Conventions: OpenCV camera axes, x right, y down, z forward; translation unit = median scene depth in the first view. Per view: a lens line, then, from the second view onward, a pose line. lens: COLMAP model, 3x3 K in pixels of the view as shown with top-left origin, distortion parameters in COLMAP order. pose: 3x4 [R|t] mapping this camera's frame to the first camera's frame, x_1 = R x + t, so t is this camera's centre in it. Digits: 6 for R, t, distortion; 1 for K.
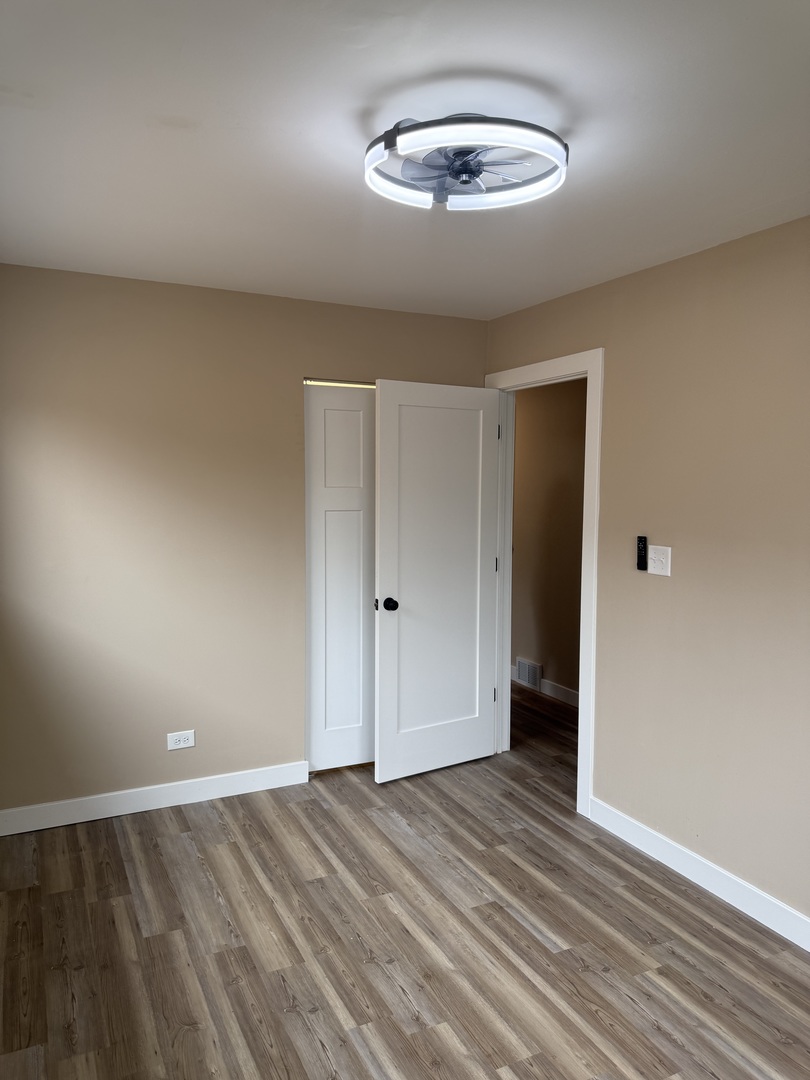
lens RADIAL K [[766.9, 0, 405.0], [0, 766.9, 540.0], [0, 0, 1]] dist [0.000623, -0.000620]
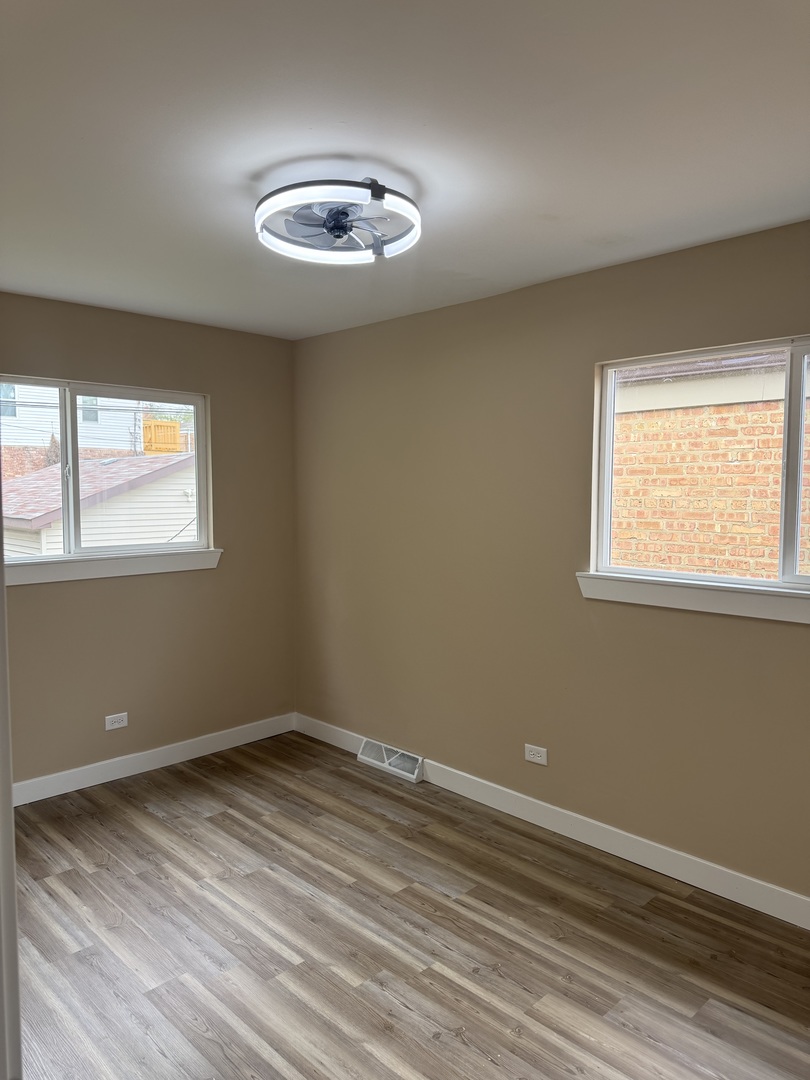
lens RADIAL K [[766.9, 0, 405.0], [0, 766.9, 540.0], [0, 0, 1]] dist [0.000623, -0.000620]
pose [[-0.950423, 0.012746, -0.310698, 0.302919], [-0.032040, 0.989828, 0.138615, -0.136694], [0.309304, 0.141698, -0.940347, 1.883158]]
